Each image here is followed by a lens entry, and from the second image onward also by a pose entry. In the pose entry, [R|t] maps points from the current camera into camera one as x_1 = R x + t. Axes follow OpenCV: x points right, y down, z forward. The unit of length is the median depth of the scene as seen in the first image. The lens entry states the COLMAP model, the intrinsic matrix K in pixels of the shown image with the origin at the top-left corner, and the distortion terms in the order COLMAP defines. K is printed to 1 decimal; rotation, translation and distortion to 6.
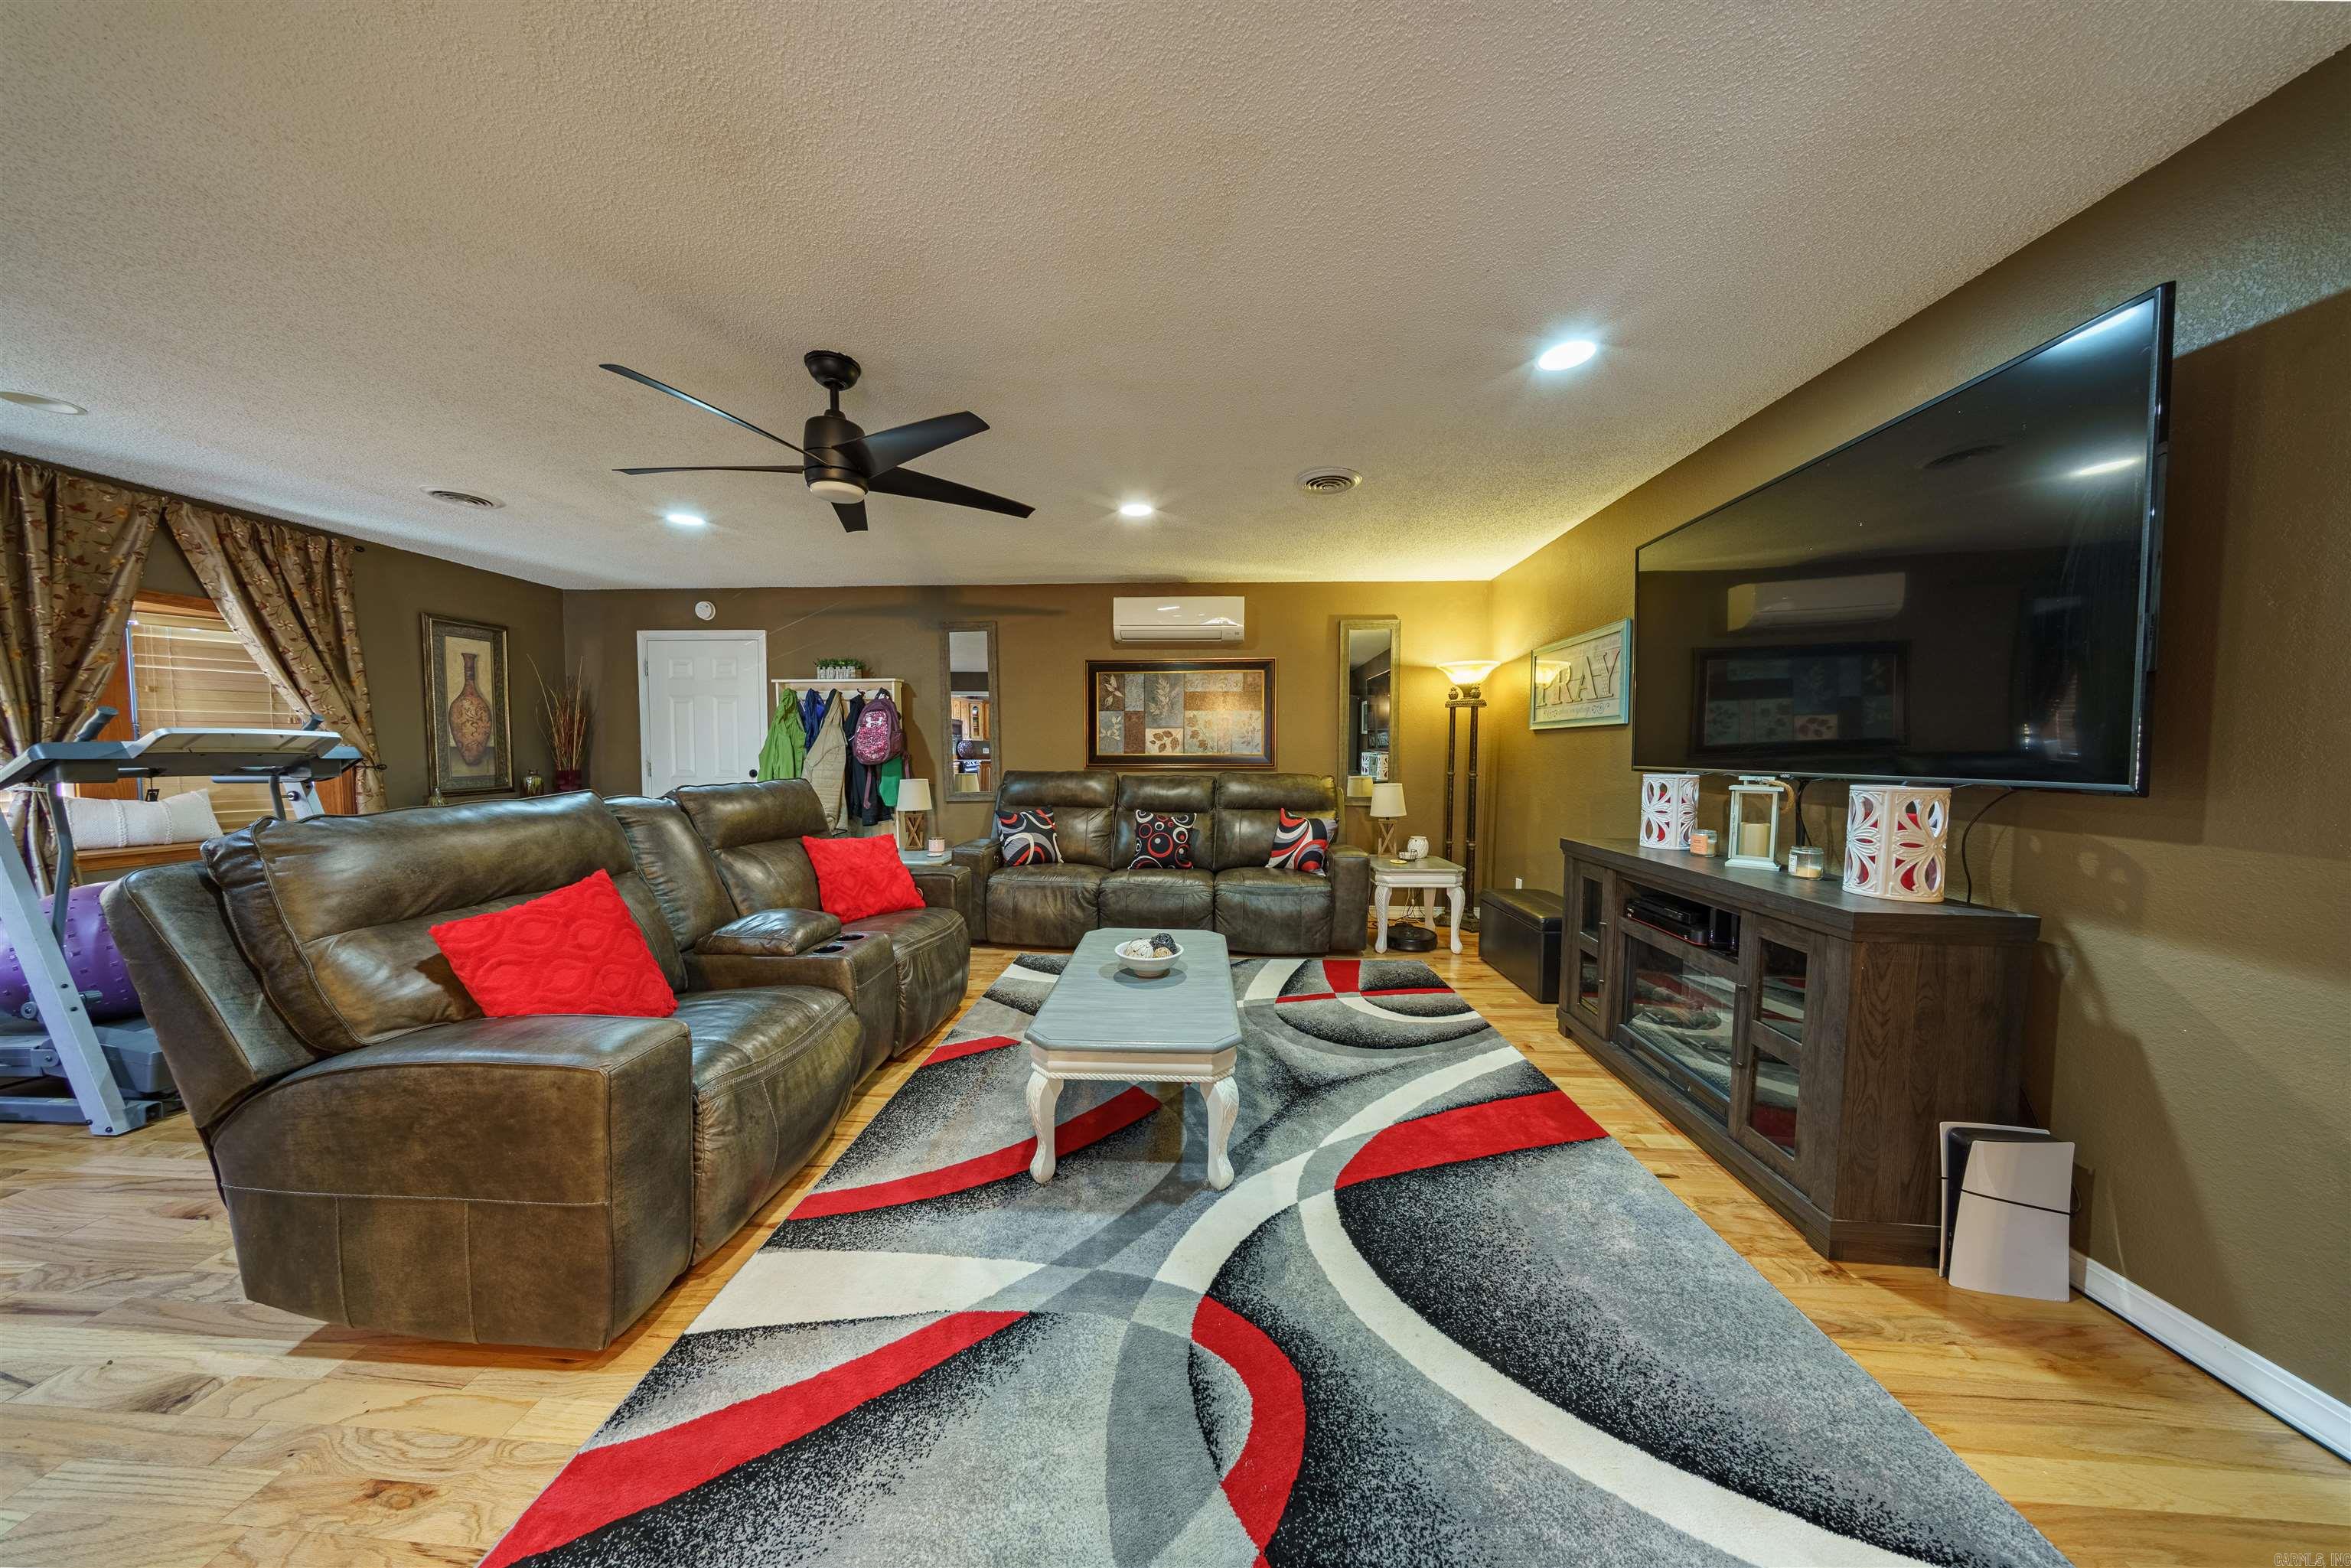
lens RADIAL K [[684.1, 0, 1172.2], [0, 684.1, 785.8], [0, 0, 1]] dist [-0.008276, 0.002955]
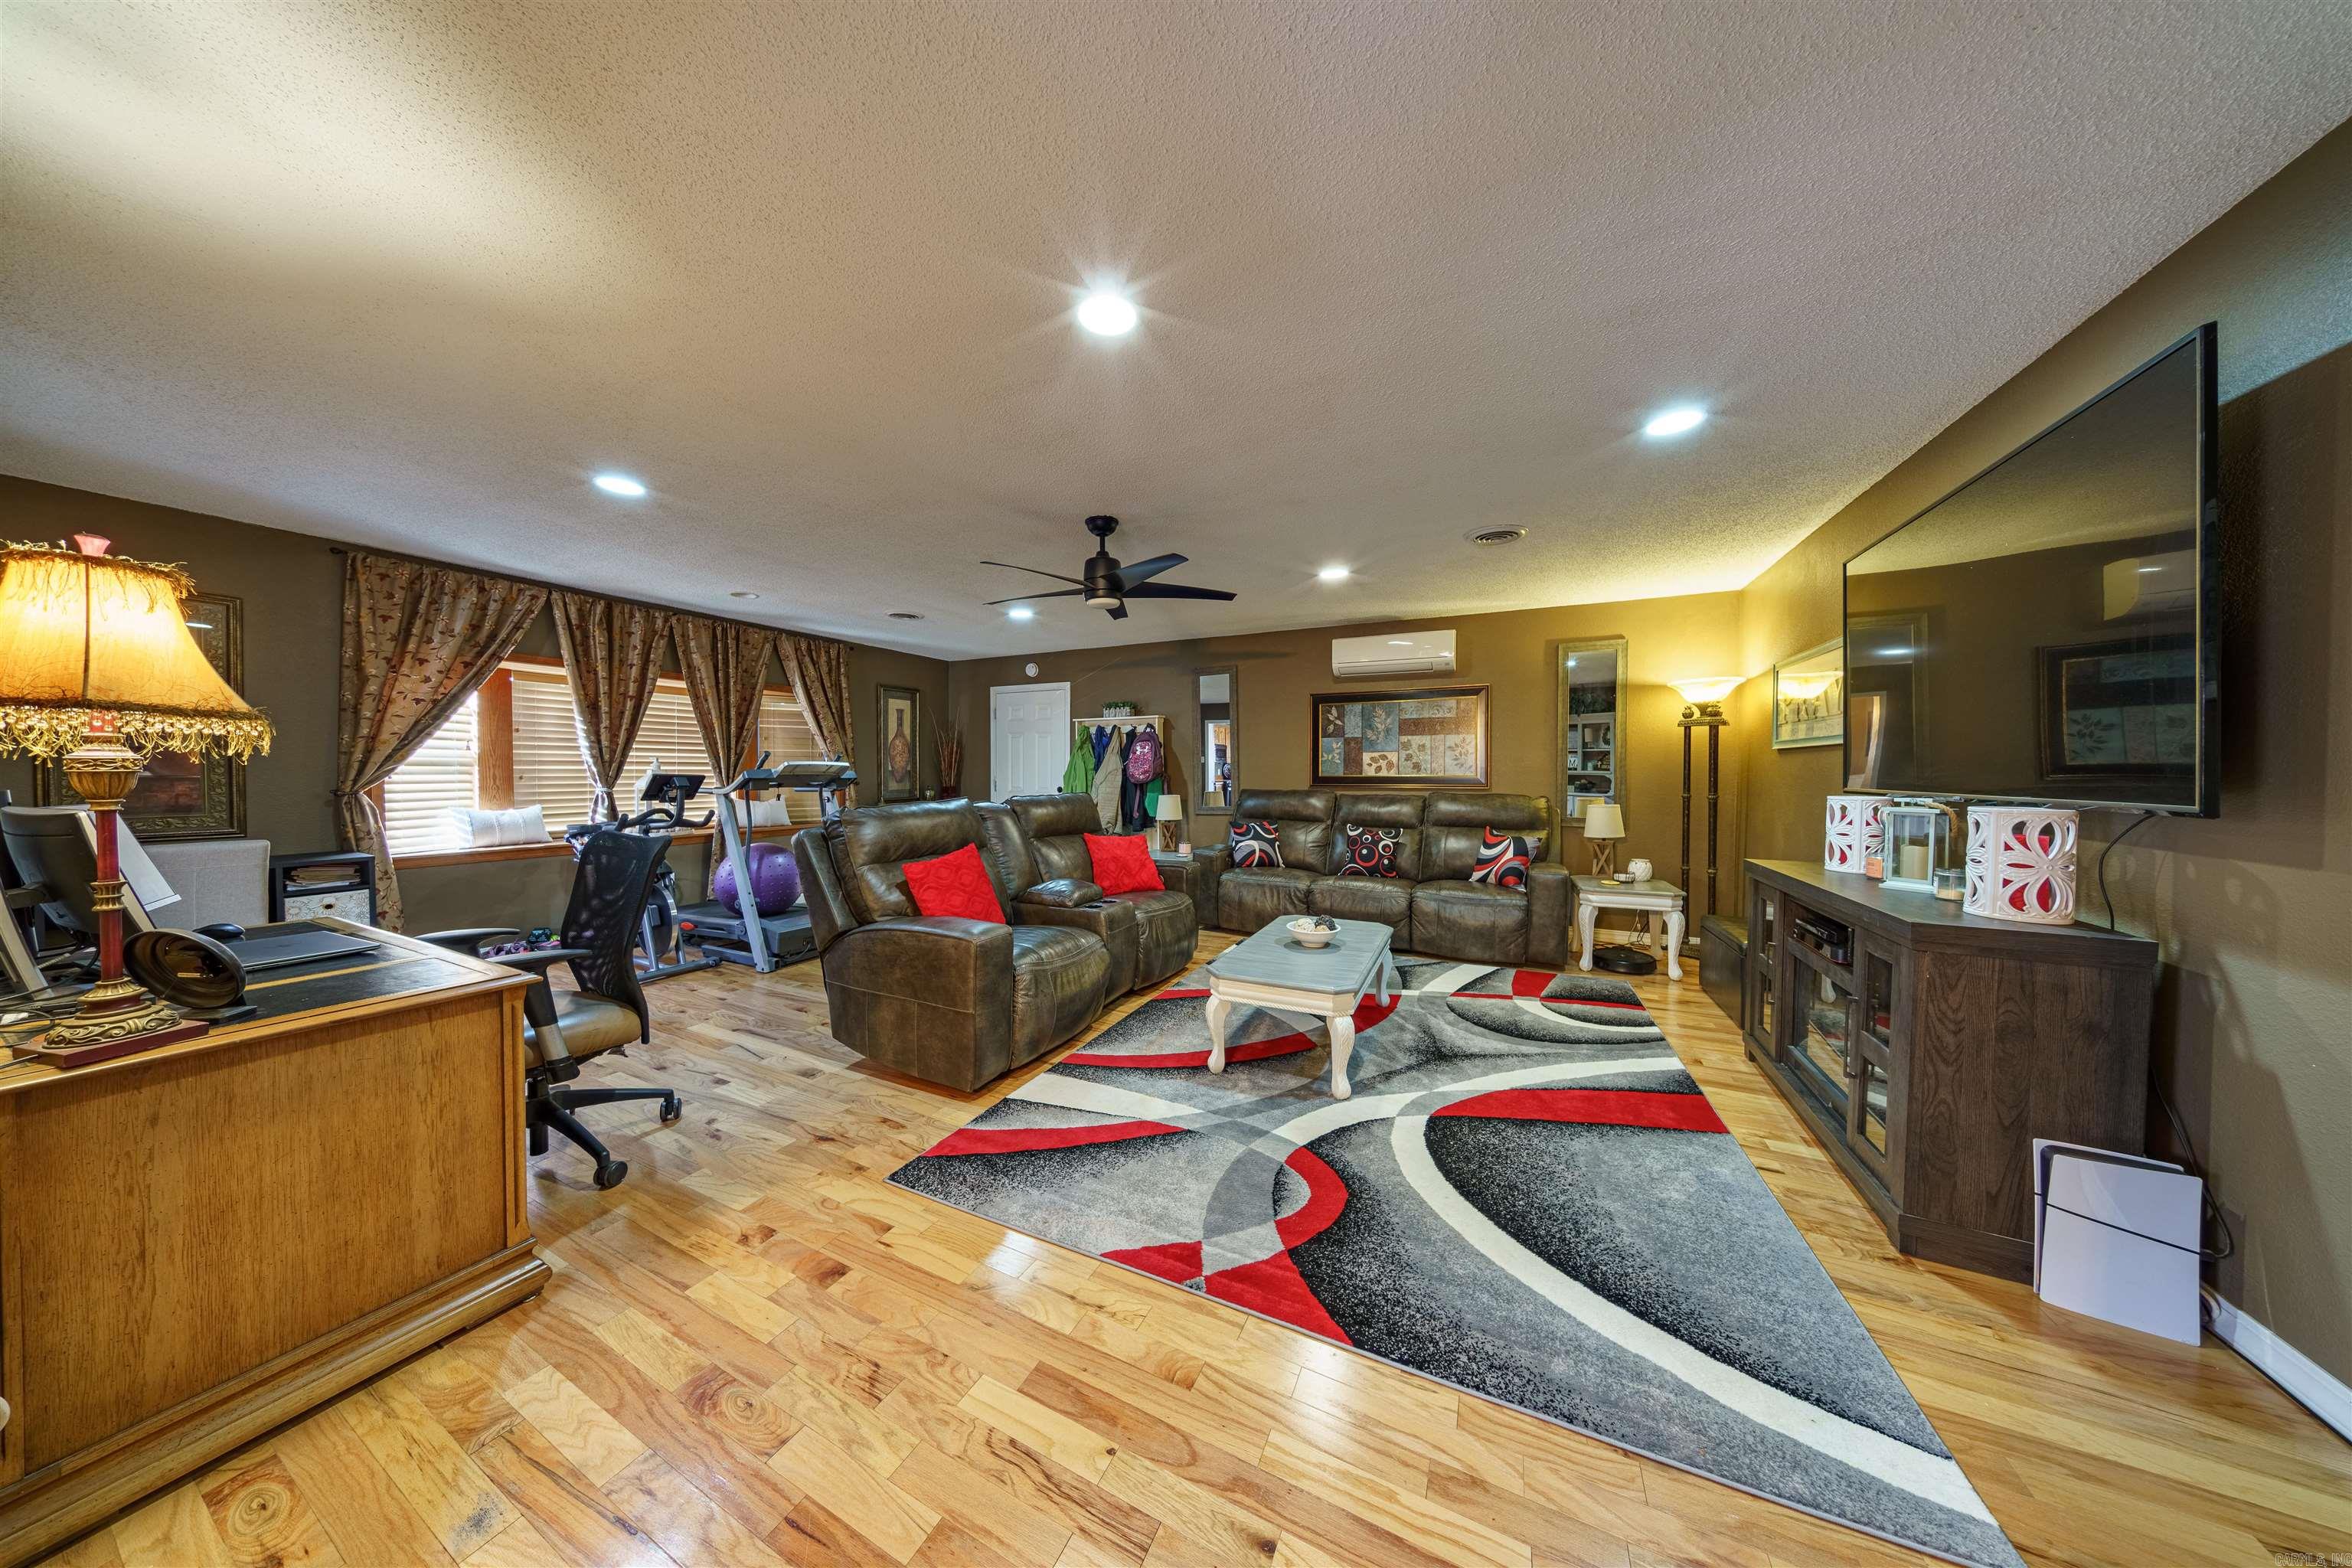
lens RADIAL K [[667.2, 0, 1176.0], [0, 667.2, 784.0], [0, 0, 1]] dist [-0.000036, 0.000018]
pose [[0.925349, 0.004977, -0.379085, 0.180493], [-0.017234, 0.999432, -0.028948, 0.009499], [0.378726, 0.033320, 0.924909, -0.242452]]
